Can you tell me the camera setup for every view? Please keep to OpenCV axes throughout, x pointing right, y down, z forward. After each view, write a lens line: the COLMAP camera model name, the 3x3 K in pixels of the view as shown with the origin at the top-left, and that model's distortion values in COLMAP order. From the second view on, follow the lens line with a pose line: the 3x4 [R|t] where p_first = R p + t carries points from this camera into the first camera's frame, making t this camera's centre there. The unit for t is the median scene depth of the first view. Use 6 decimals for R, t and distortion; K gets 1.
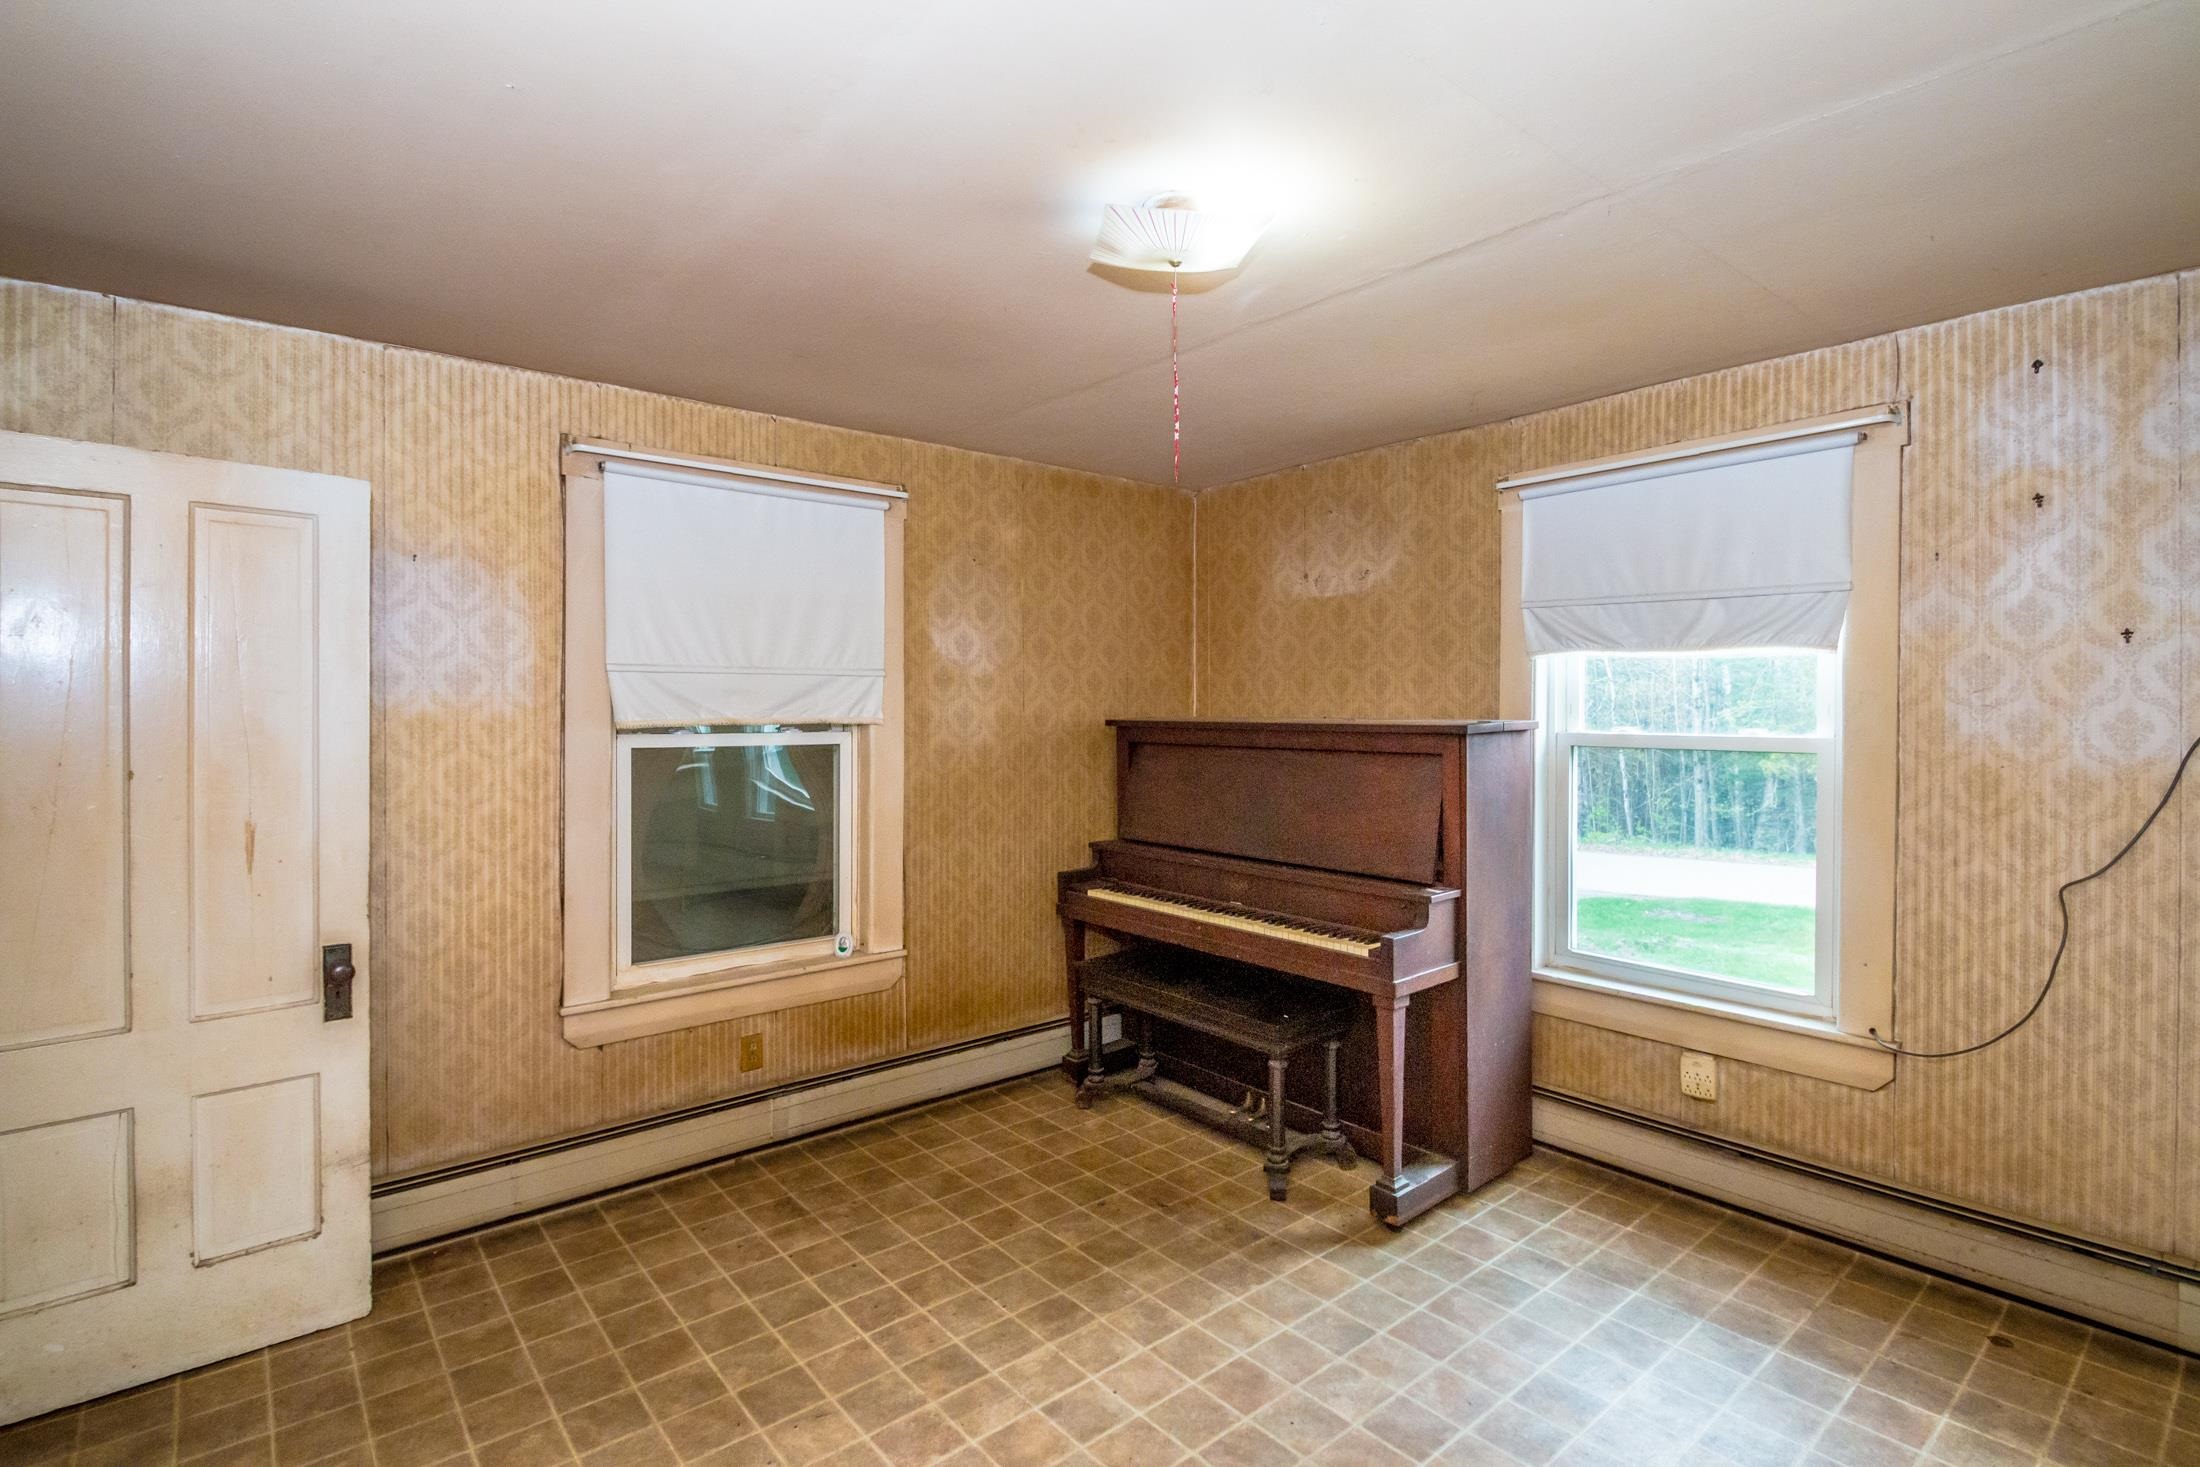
lens RADIAL K [[1059.2, 0, 1102.0], [0, 1059.2, 698.7], [0, 0, 1]] dist [-0.000053, -0.000195]
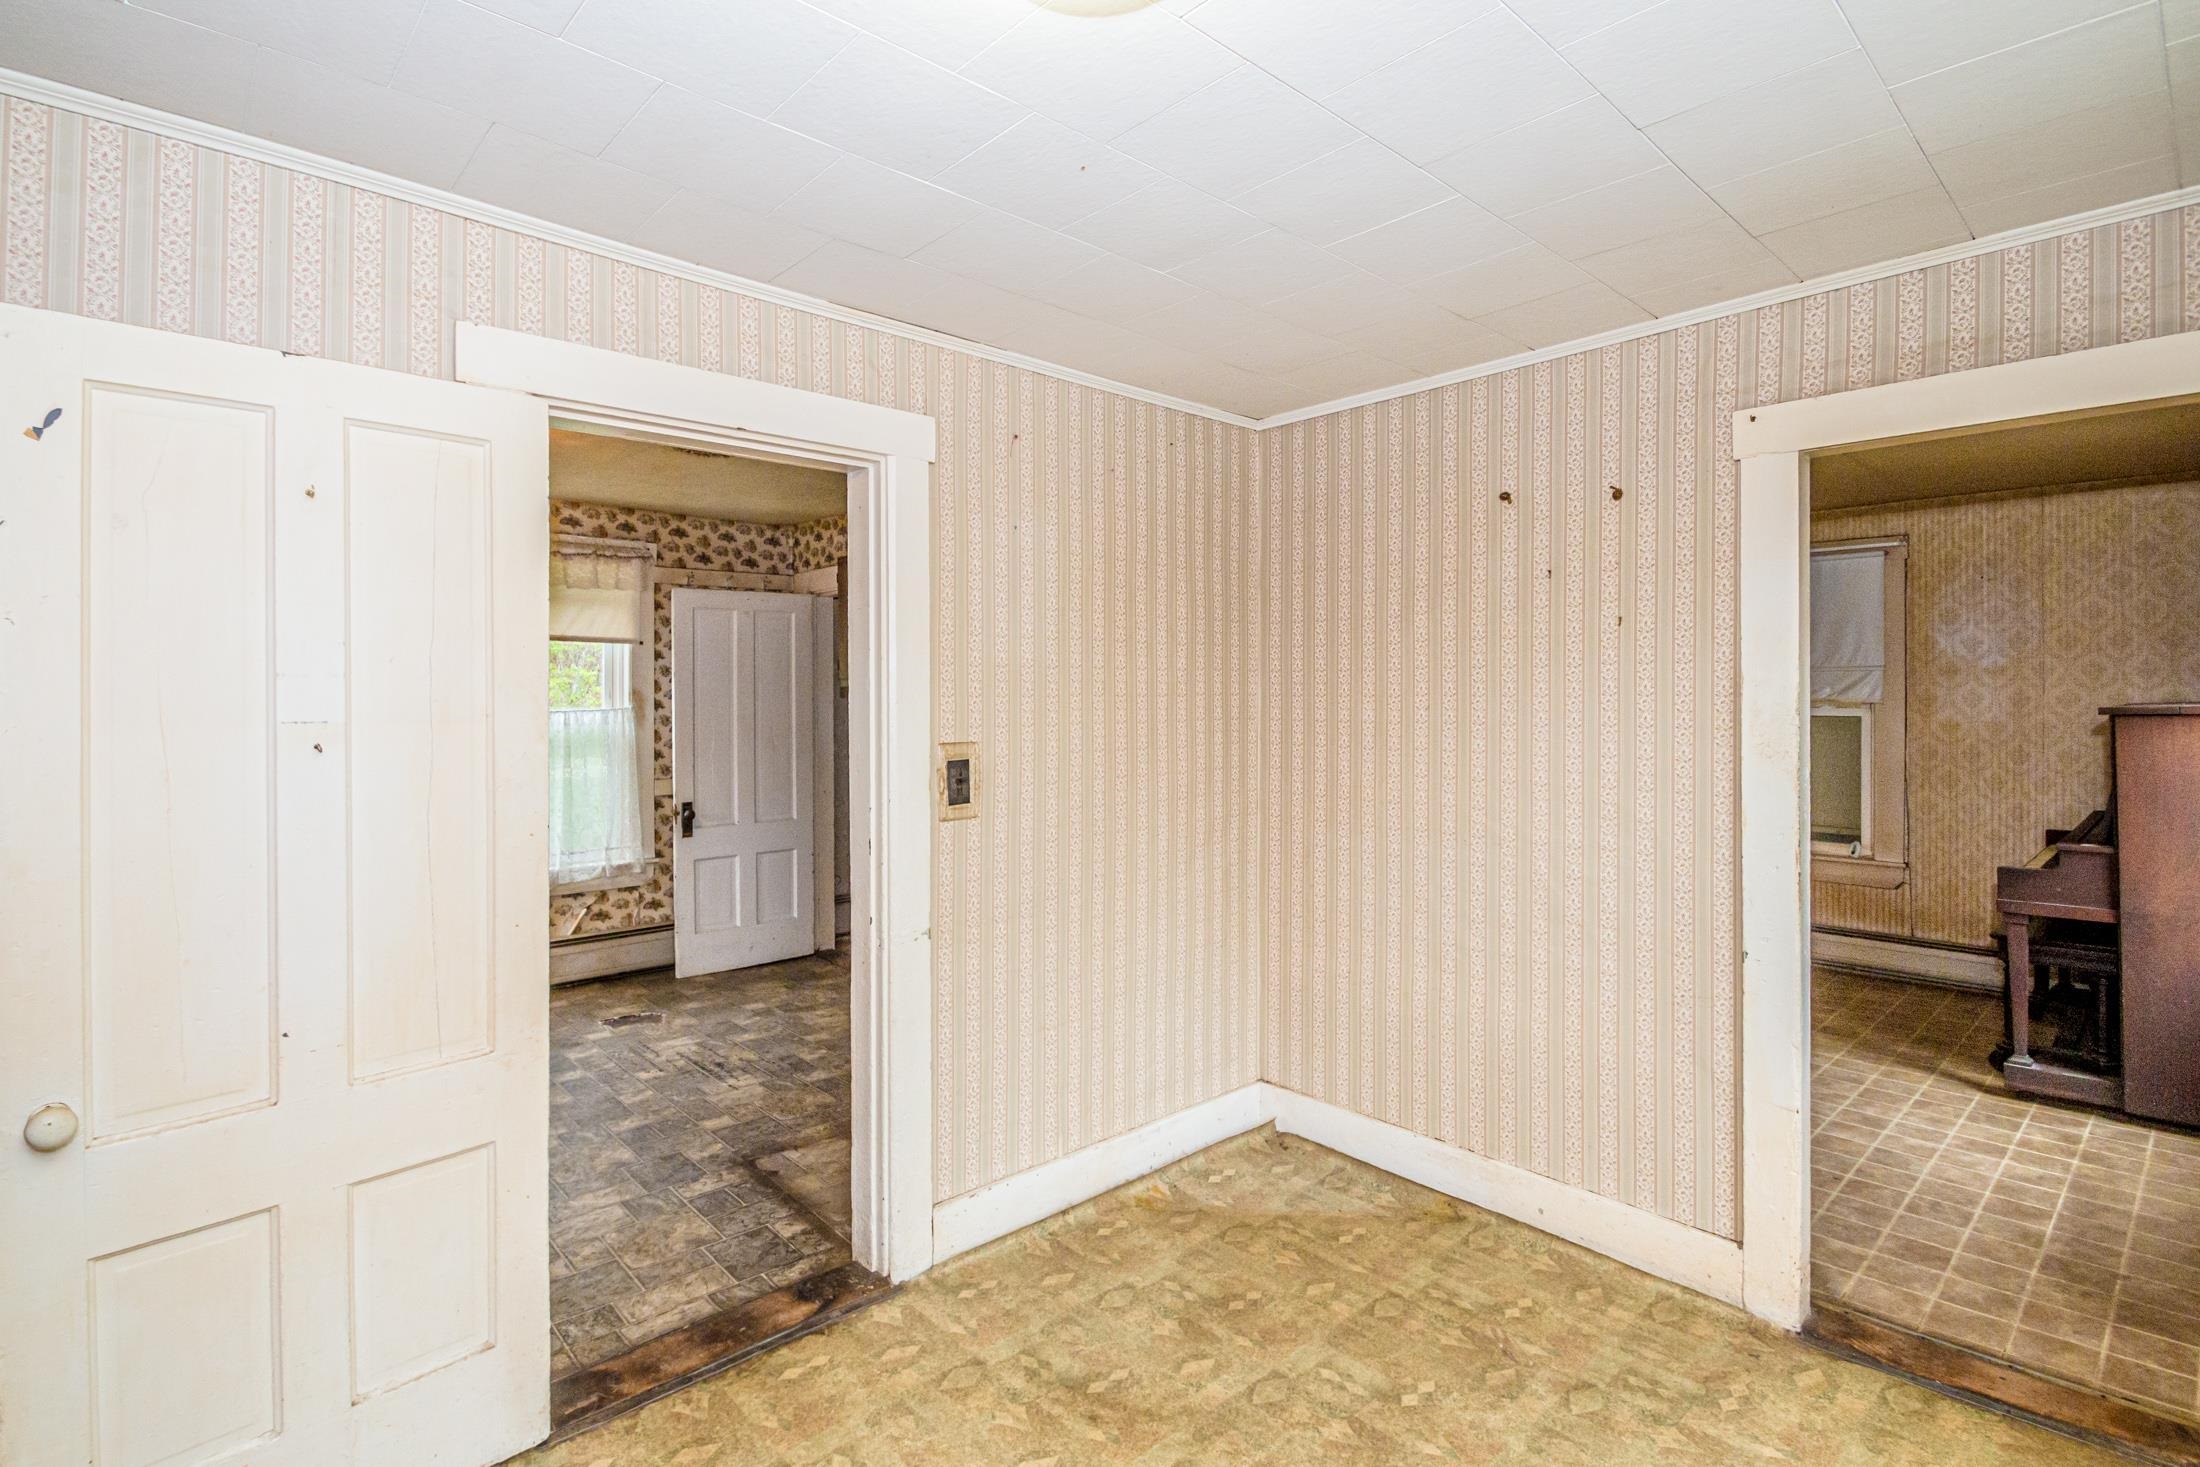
lens RADIAL K [[1059.2, 0, 1102.0], [0, 1059.2, 698.7], [0, 0, 1]] dist [-0.000053, -0.000195]
pose [[0.049455, 0.006224, -0.998757, 1.527818], [0.002610, 0.999976, 0.006360, 0.006941], [0.998773, -0.002921, 0.049437, -0.178789]]
